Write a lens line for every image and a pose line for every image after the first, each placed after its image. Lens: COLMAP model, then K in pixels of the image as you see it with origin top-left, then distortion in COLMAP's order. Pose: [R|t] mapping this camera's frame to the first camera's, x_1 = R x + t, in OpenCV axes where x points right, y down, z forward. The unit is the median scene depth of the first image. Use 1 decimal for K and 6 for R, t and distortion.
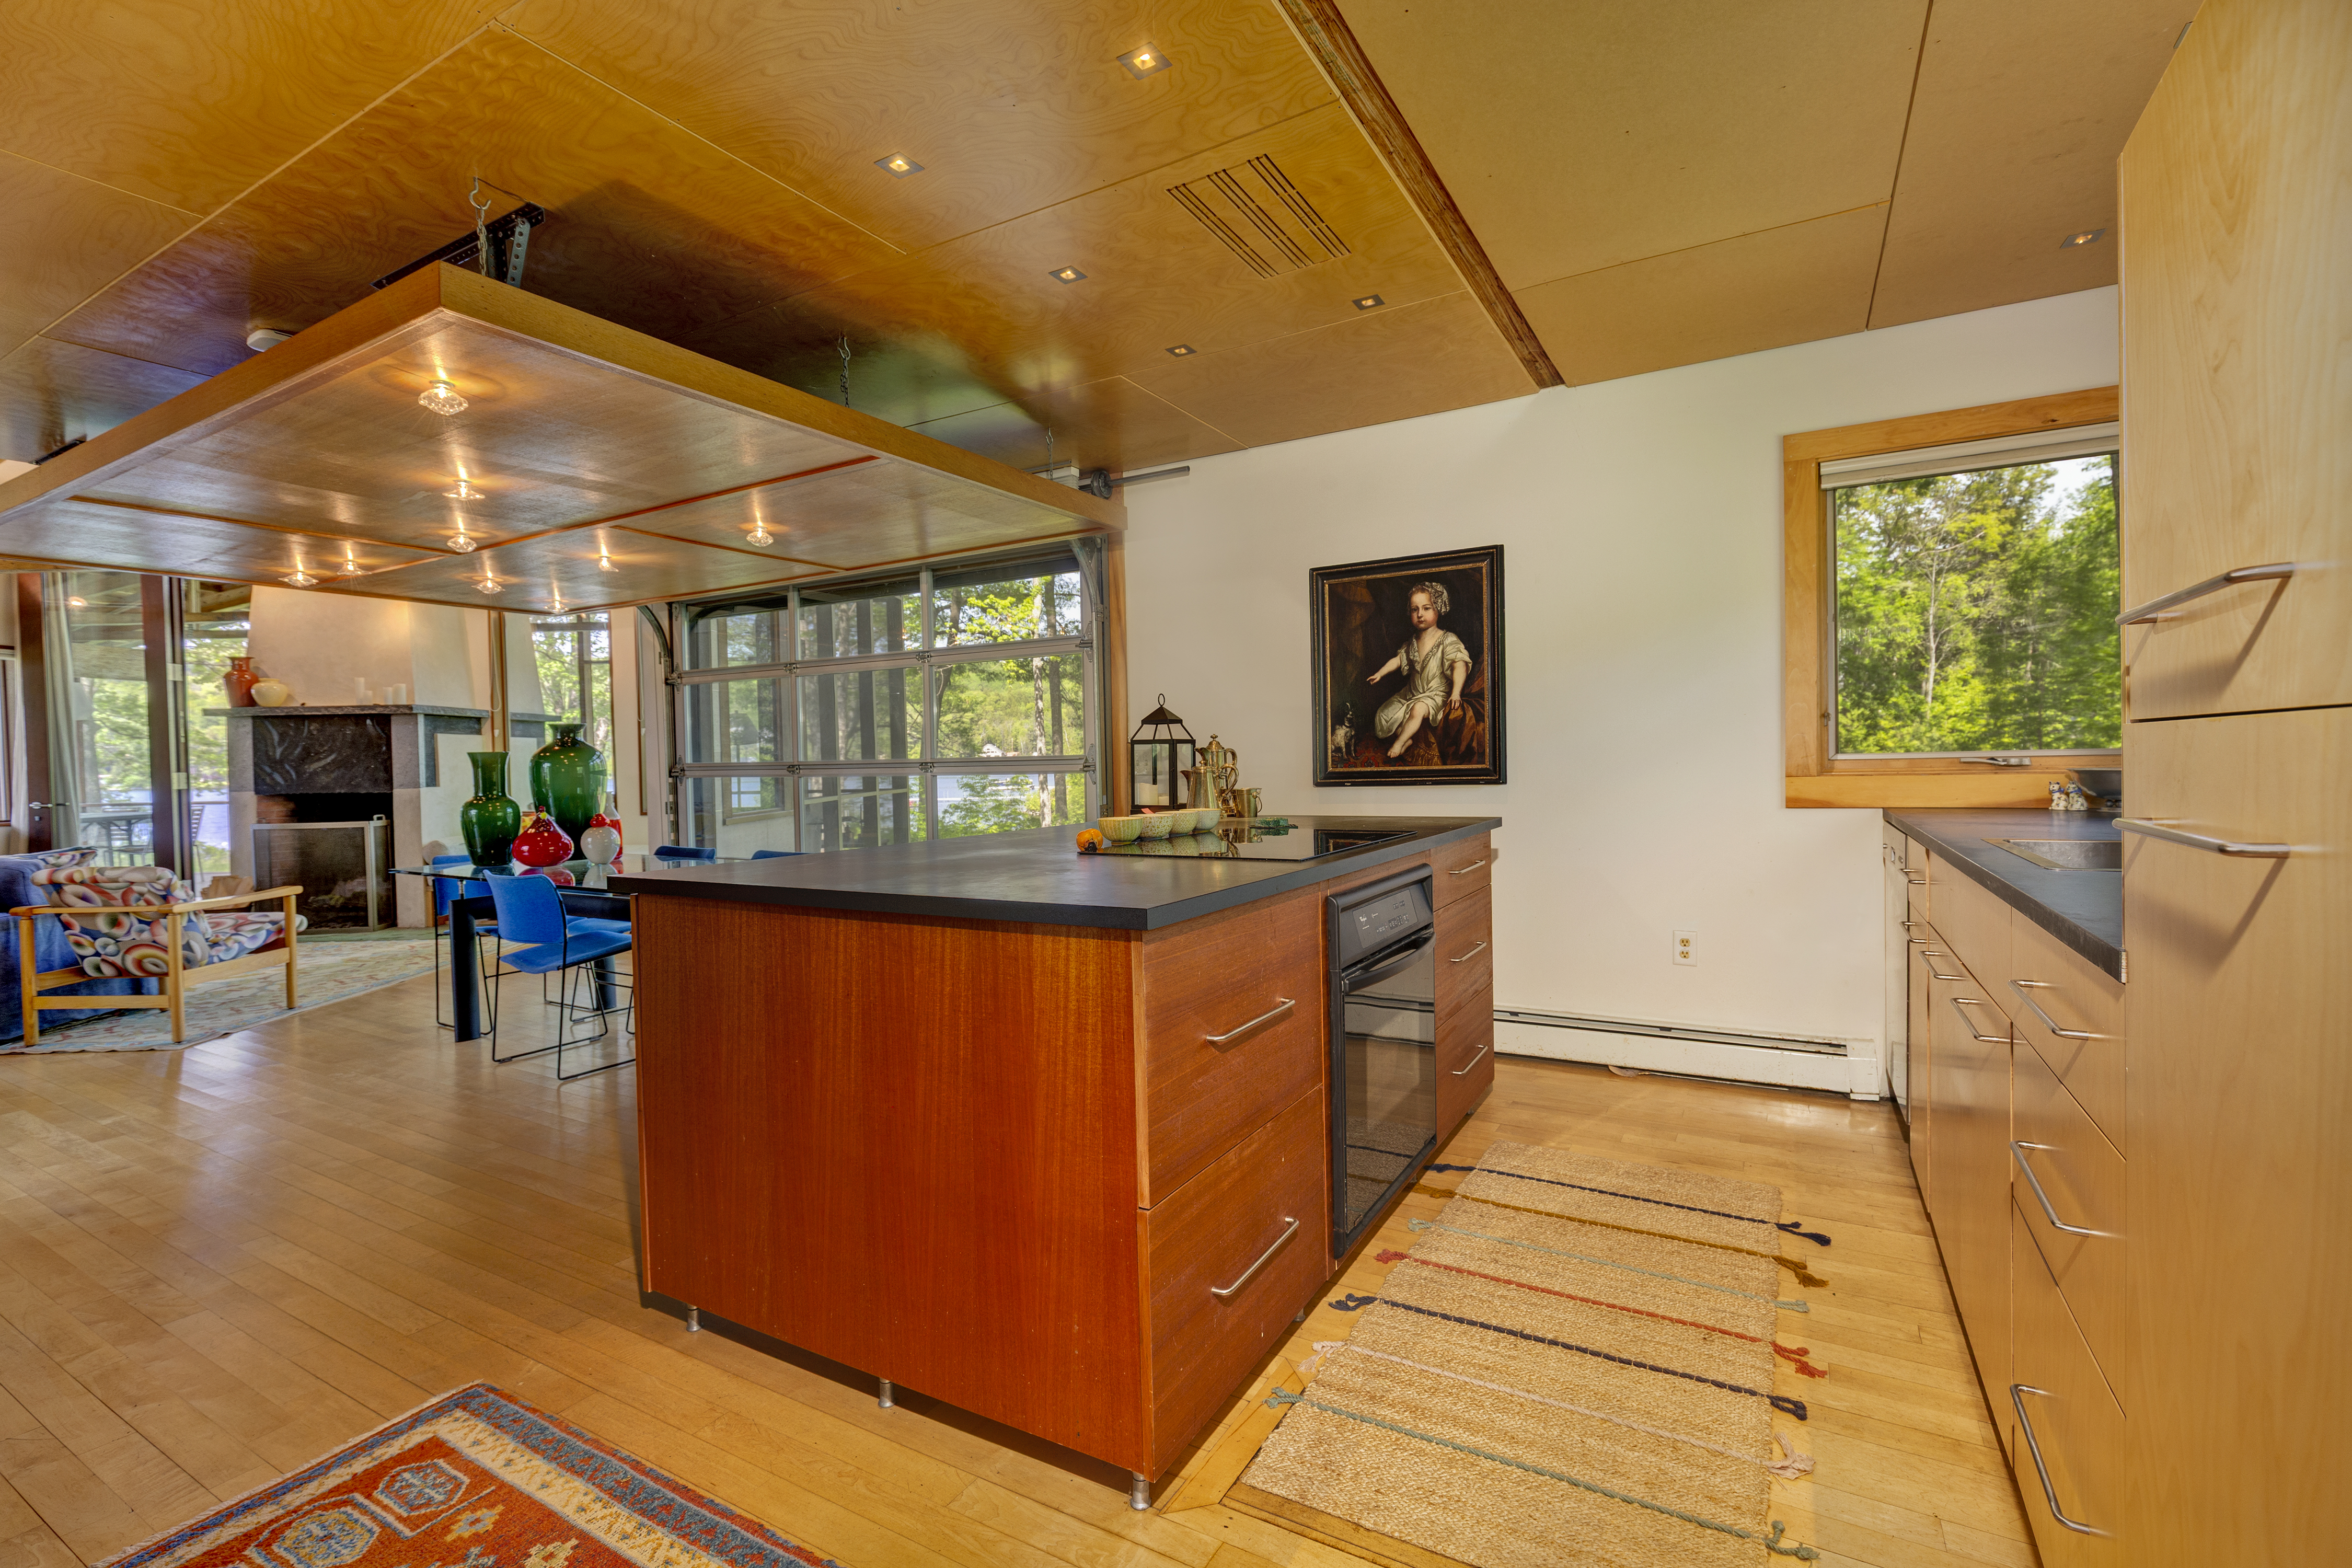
lens RADIAL K [[1045.7, 0, 1176.0], [0, 1045.7, 784.0], [0, 0, 1]] dist [-0.002801, -0.000232]
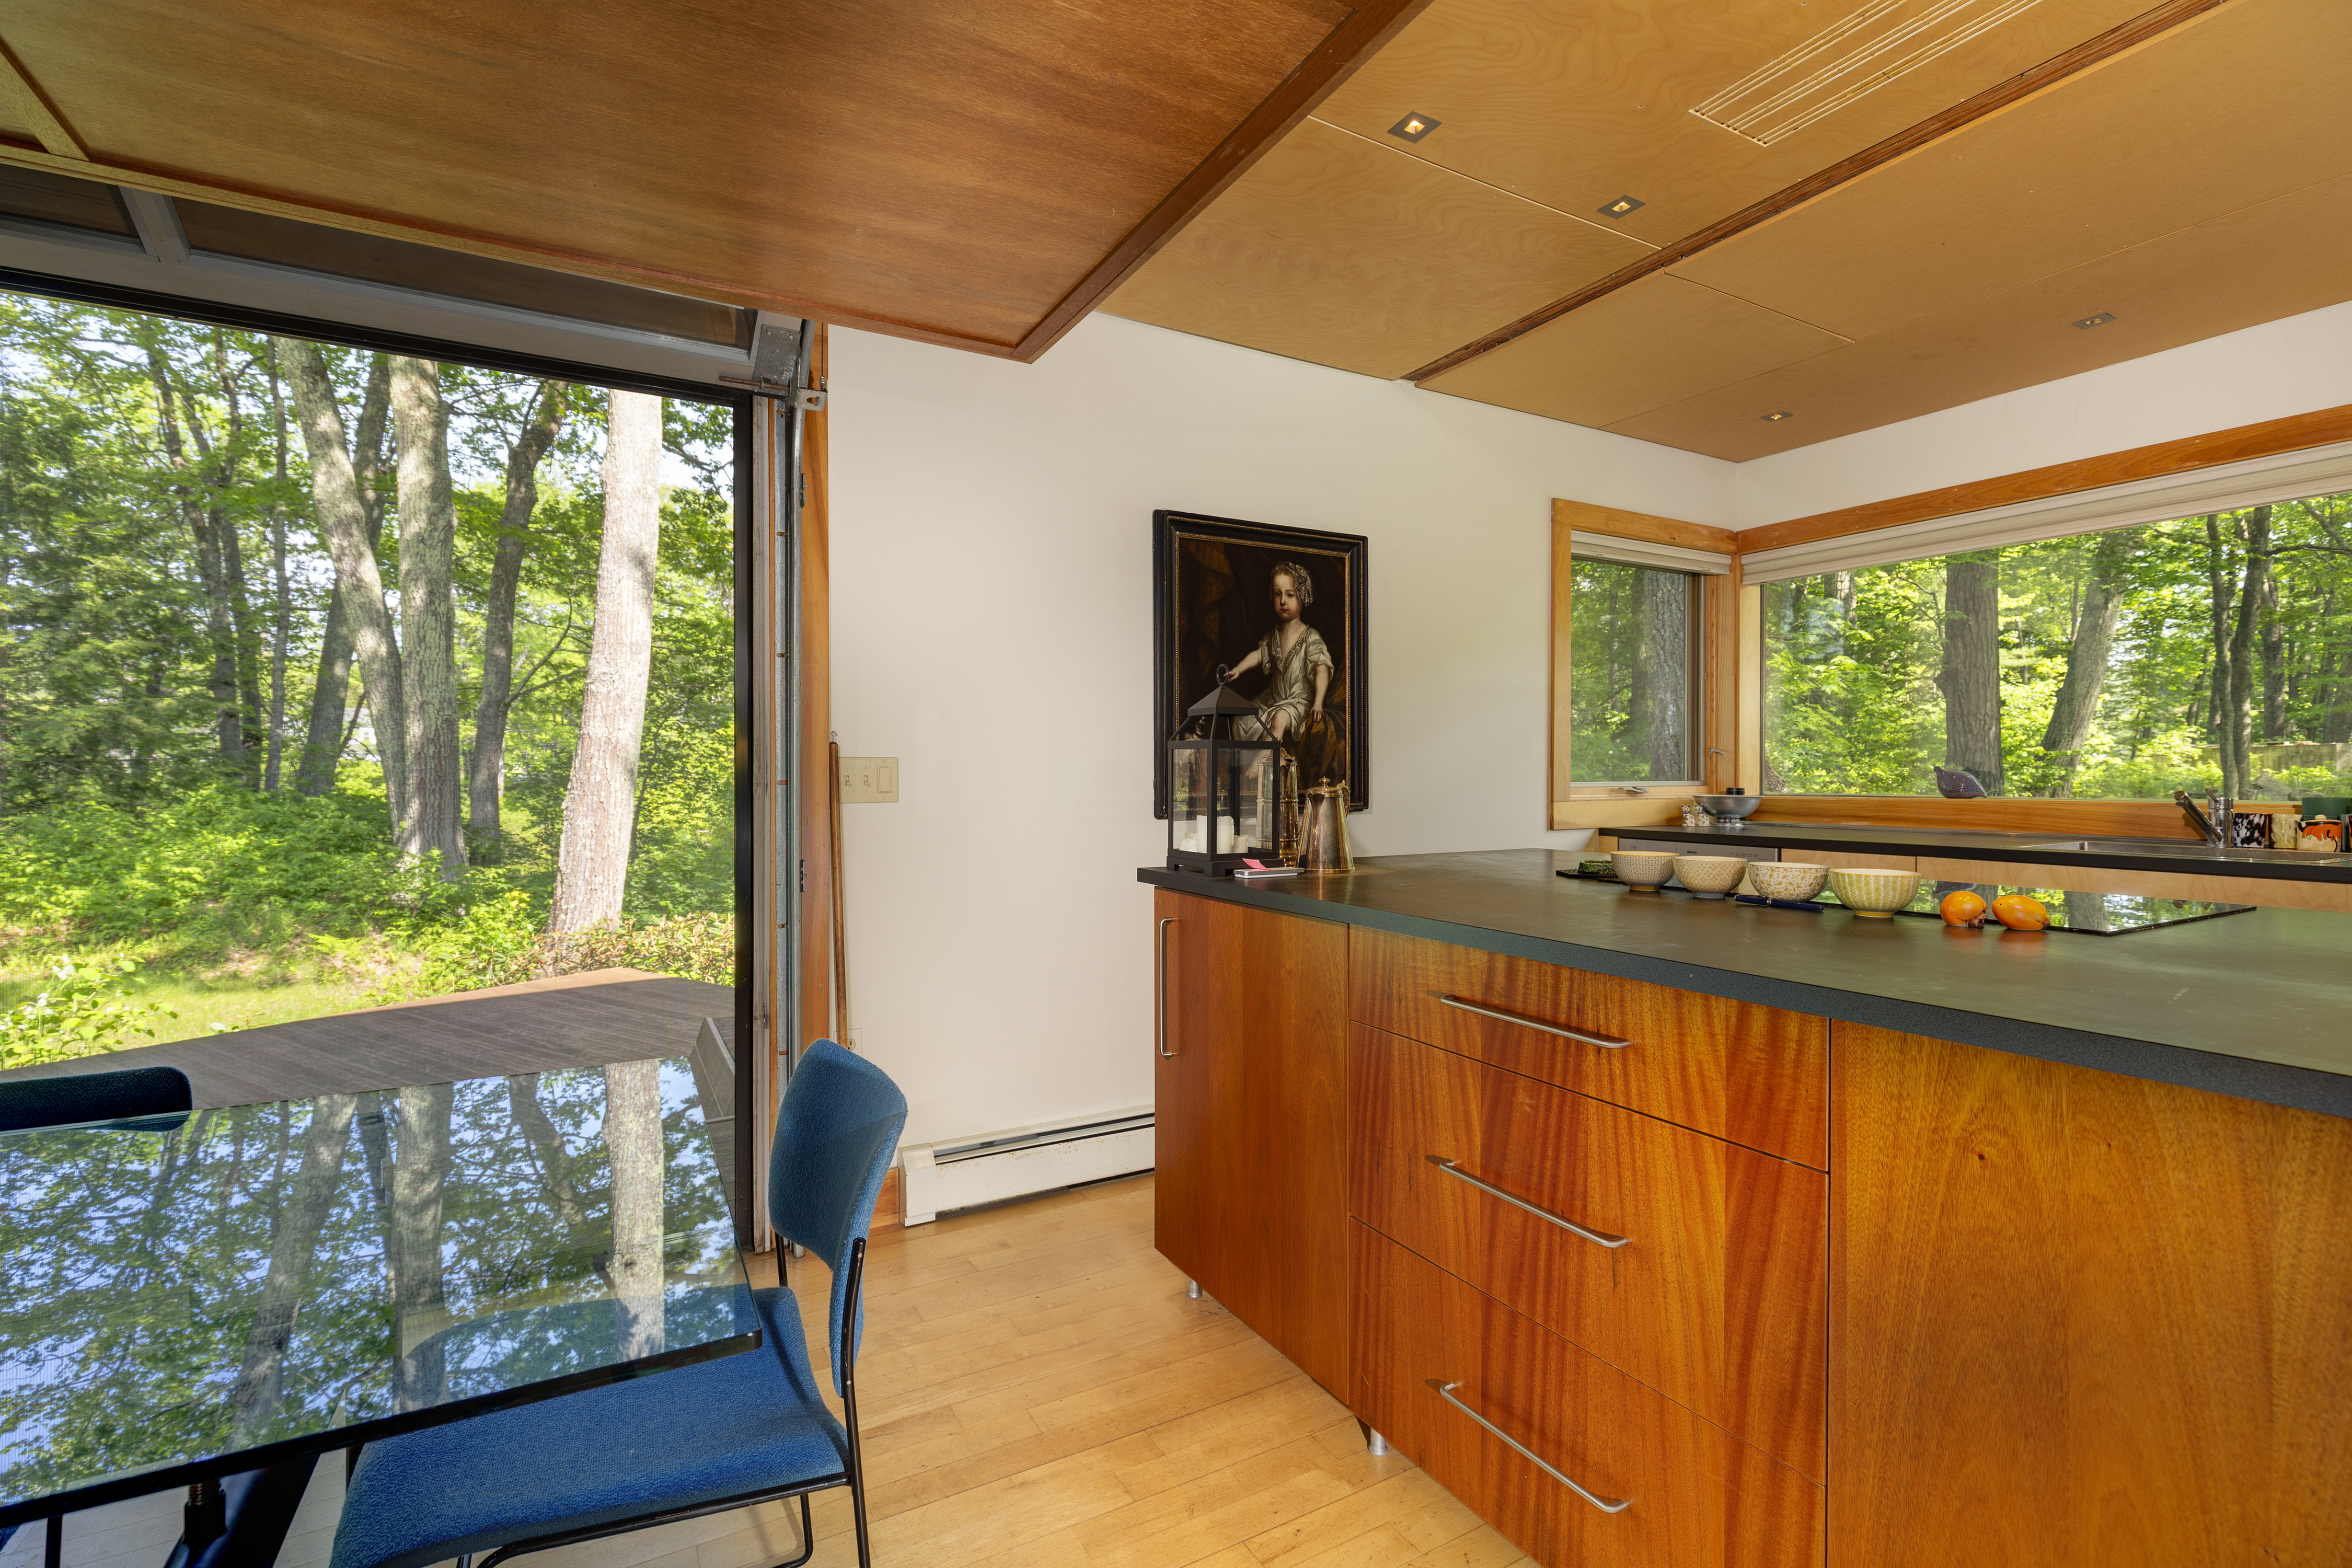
lens RADIAL K [[1045.7, 0, 1176.0], [0, 1045.7, 784.0], [0, 0, 1]] dist [-0.002801, -0.000232]
pose [[0.509839, 0.013810, 0.860159, -0.492362], [0.007905, 0.999754, -0.020737, -0.005884], [-0.860233, 0.017372, 0.509604, 0.660925]]
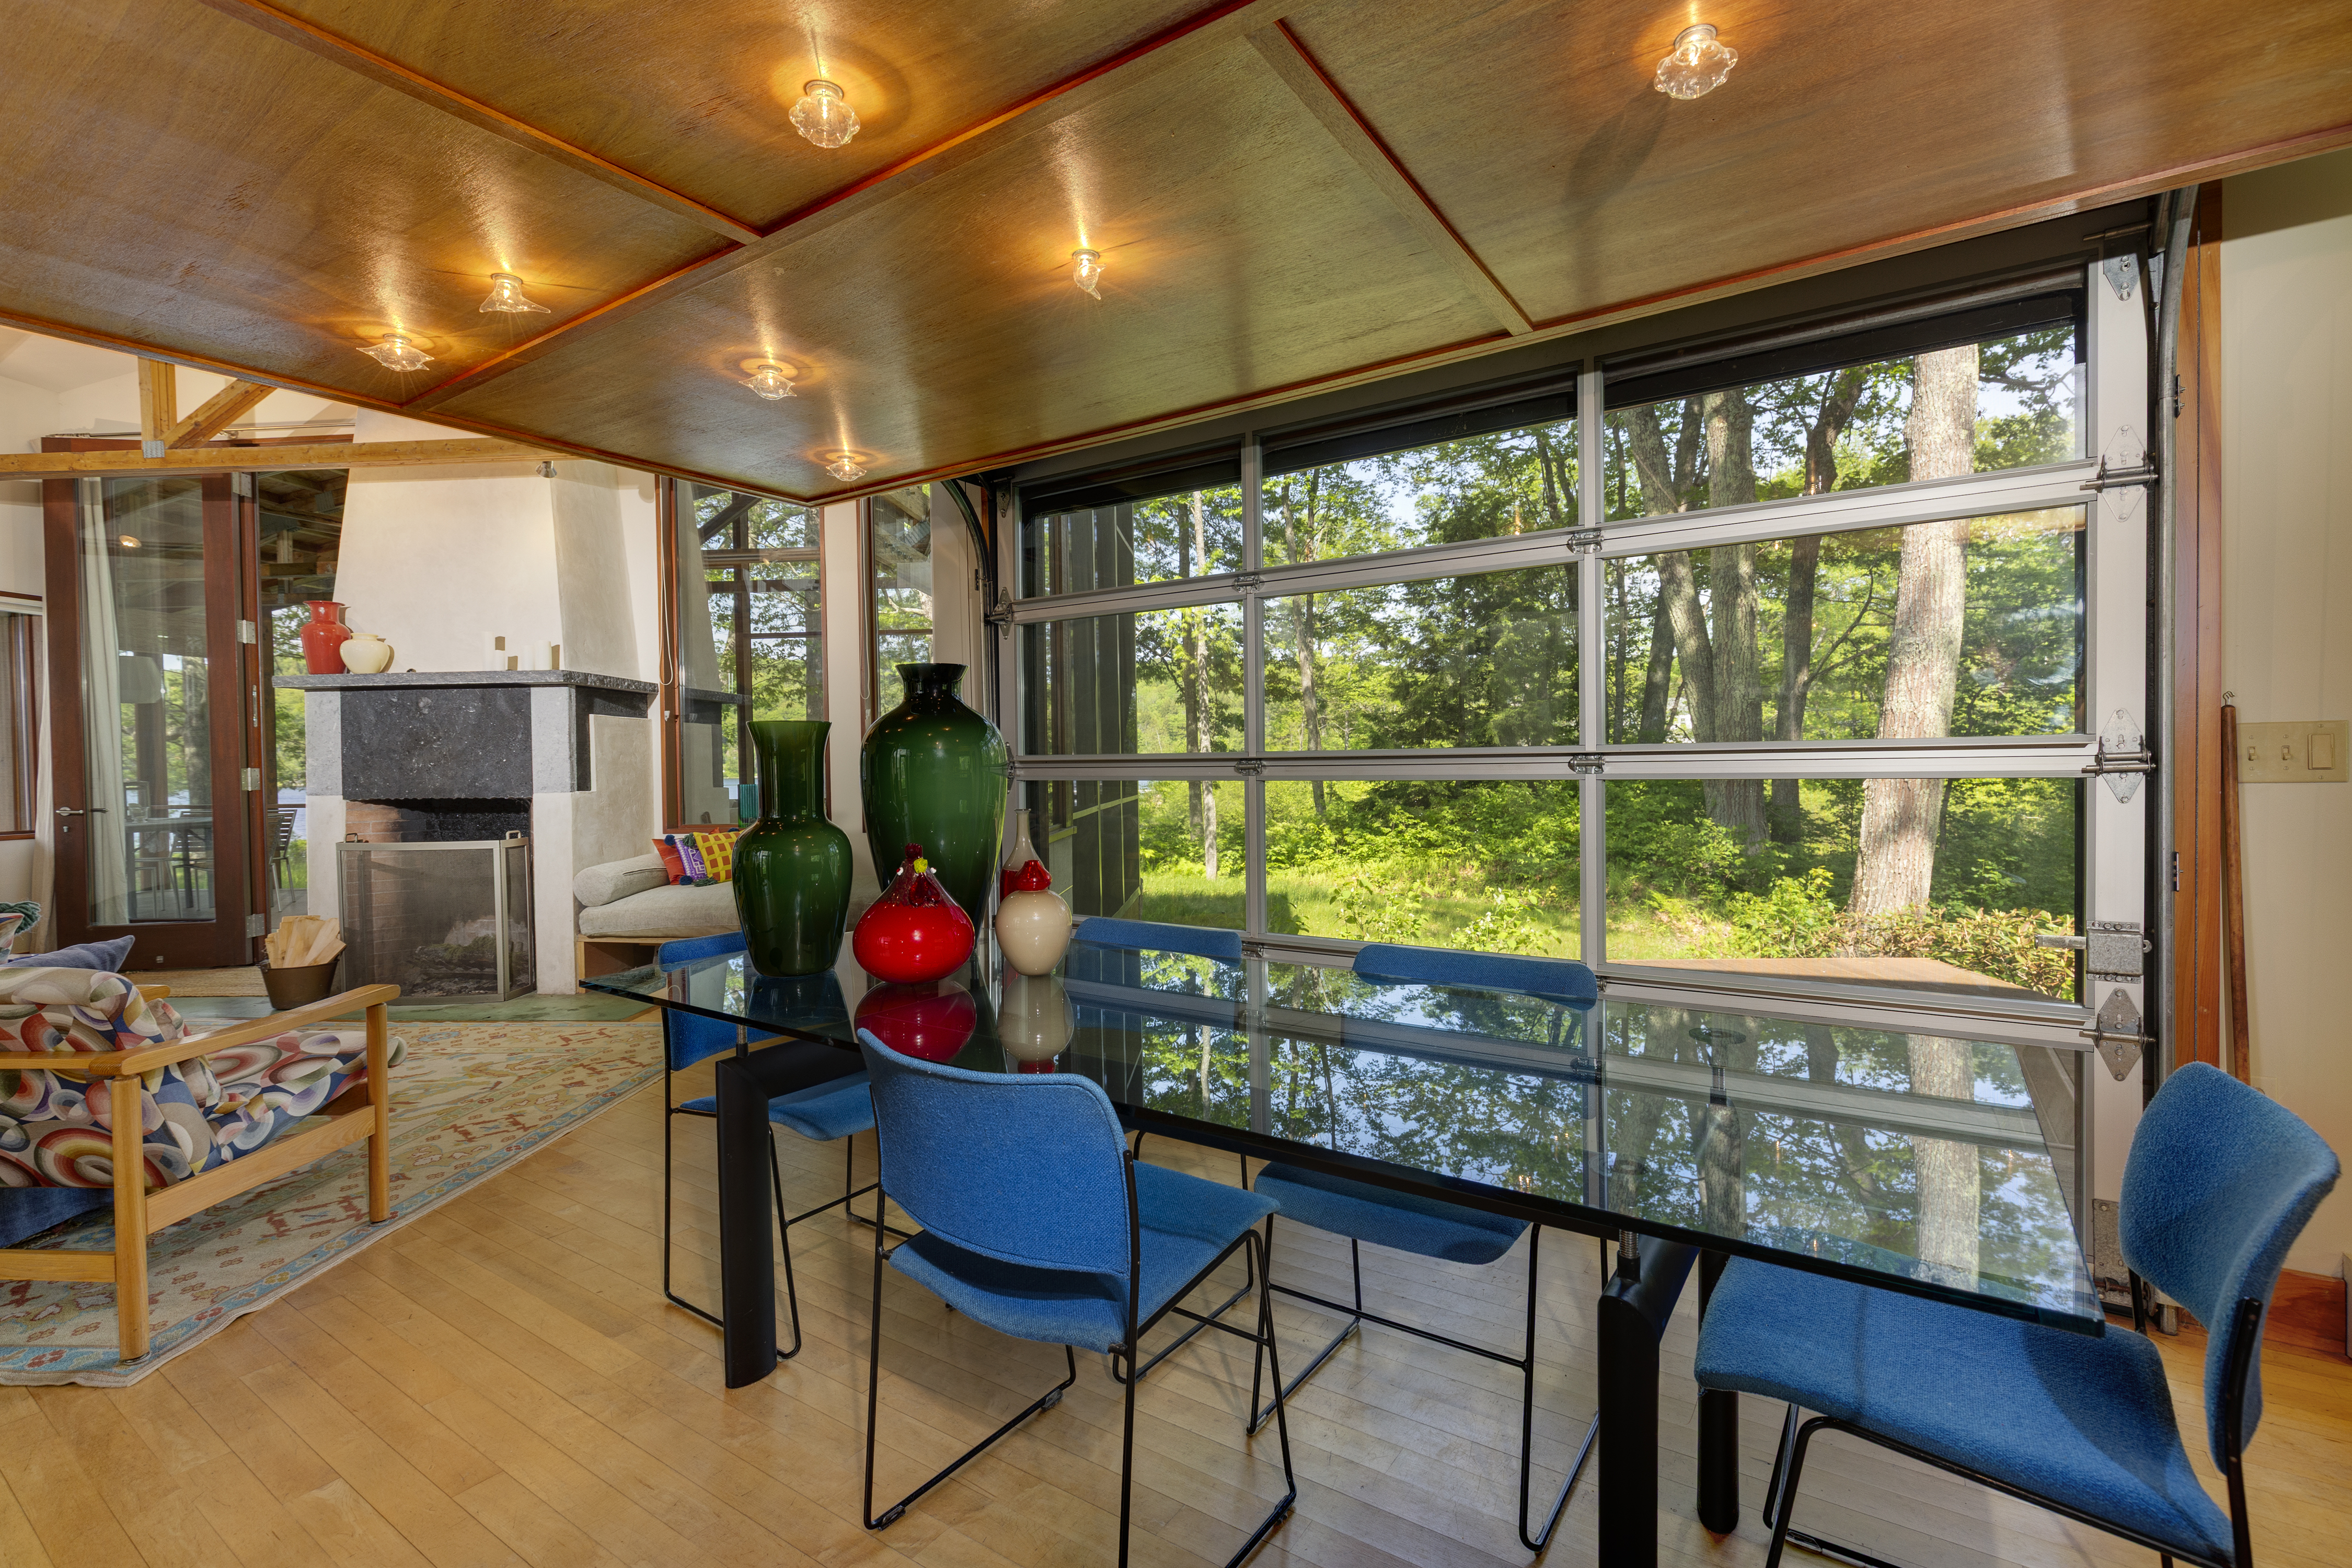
lens RADIAL K [[1055.0, 0, 1176.0], [0, 1055.0, 784.0], [0, 0, 1]] dist [-0.002433, 0.000746]
pose [[0.997418, 0.006085, -0.071553, -0.516097], [-0.006253, 0.999978, -0.002119, -0.004408], [0.071538, 0.002561, 0.997435, 0.627208]]
